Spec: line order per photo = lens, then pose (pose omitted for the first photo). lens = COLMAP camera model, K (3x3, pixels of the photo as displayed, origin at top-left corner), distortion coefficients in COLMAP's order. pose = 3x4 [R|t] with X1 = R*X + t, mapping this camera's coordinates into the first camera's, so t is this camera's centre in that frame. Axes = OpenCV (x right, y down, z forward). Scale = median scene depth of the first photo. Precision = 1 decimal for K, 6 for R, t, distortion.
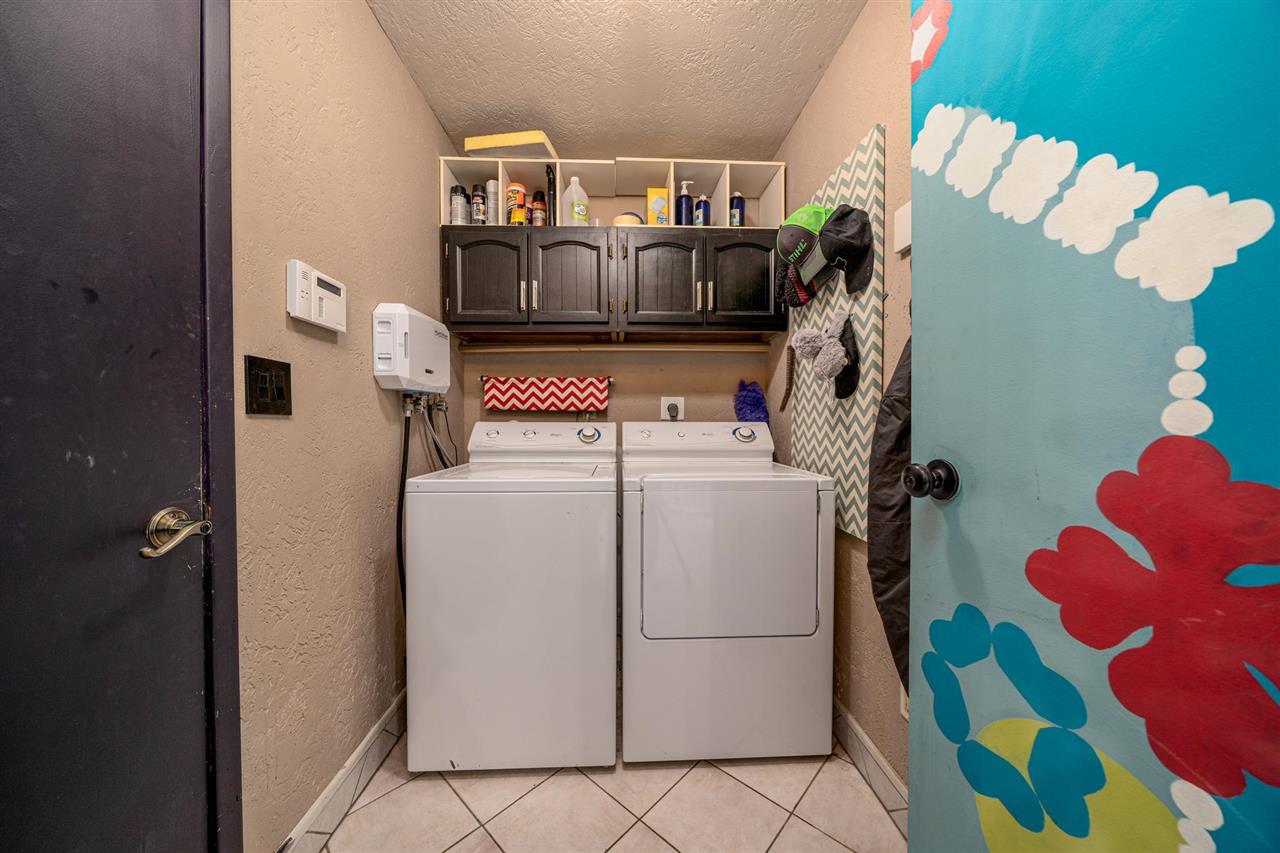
lens RADIAL K [[440.0, 0, 639.9], [0, 440.0, 427.6], [0, 0, 1]] dist [-0.001188, 0.000258]
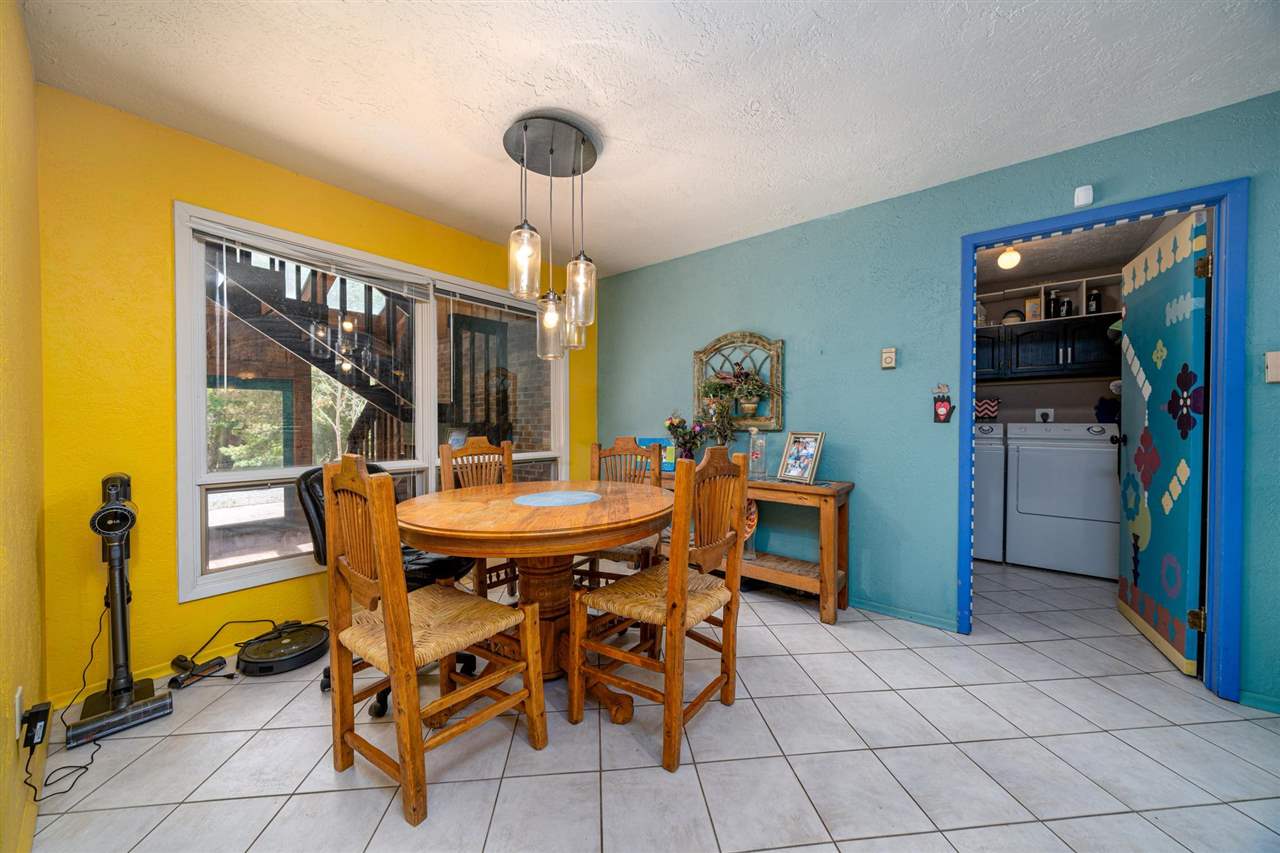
lens RADIAL K [[440.0, 0, 645.8], [0, 440.0, 431.3], [0, 0, 1]] dist [-0.001188, 0.000258]
pose [[0.749784, 0.010067, -0.661606, 0.047966], [-0.005744, 0.999946, 0.008706, 0.015045], [0.661658, -0.002727, 0.749801, -1.513581]]
